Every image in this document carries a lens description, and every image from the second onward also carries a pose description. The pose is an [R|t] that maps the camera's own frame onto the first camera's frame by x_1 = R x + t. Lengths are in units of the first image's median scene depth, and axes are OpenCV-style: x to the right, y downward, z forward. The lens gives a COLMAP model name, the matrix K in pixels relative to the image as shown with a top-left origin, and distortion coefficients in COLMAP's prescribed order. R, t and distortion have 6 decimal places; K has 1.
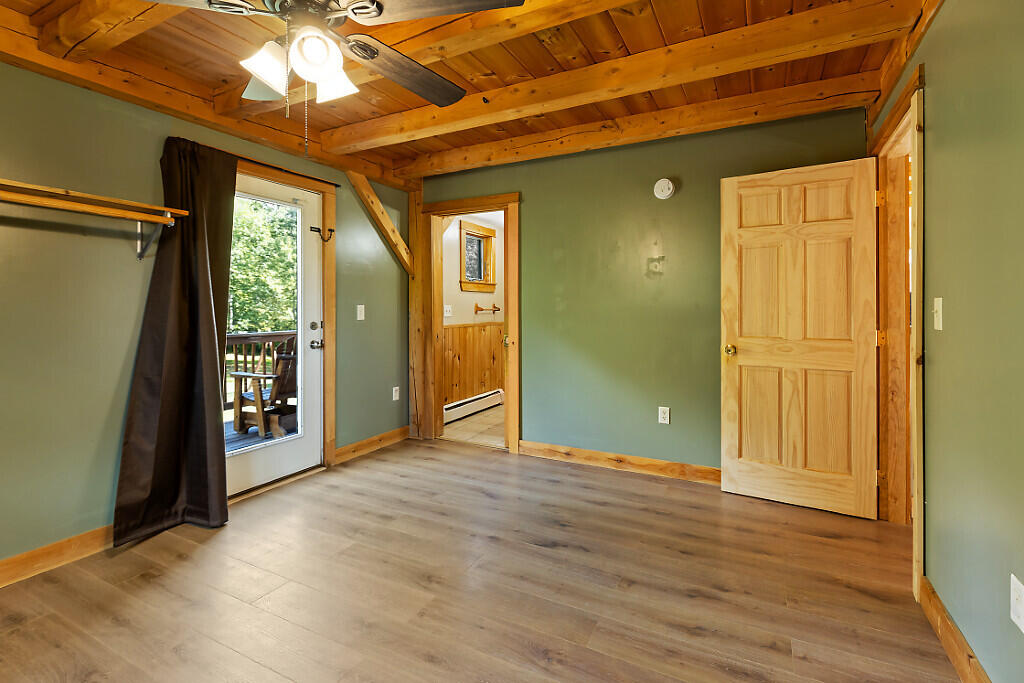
lens RADIAL K [[469.6, 0, 519.6], [0, 469.6, 308.8], [0, 0, 1]] dist [0.000122, -0.000573]
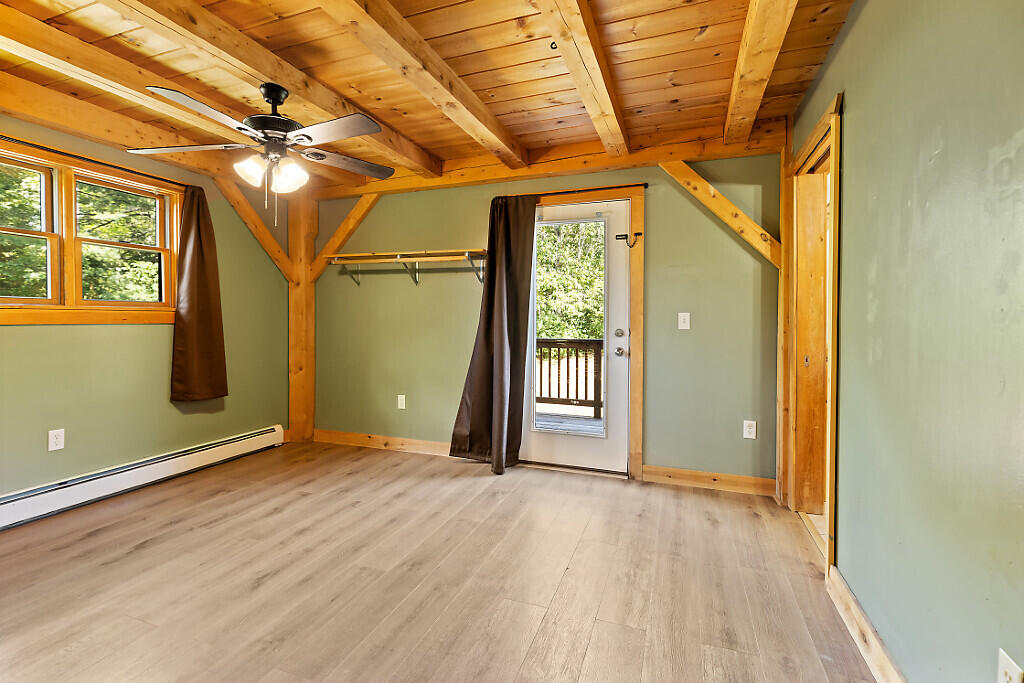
lens RADIAL K [[469.6, 0, 506.0], [0, 469.6, 326.2], [0, 0, 1]] dist [0.000122, -0.000573]
pose [[0.118120, 0.020201, -0.992794, 0.557002], [-0.006656, 0.999787, 0.019552, 0.003272], [0.992977, 0.004299, 0.118230, 0.668429]]
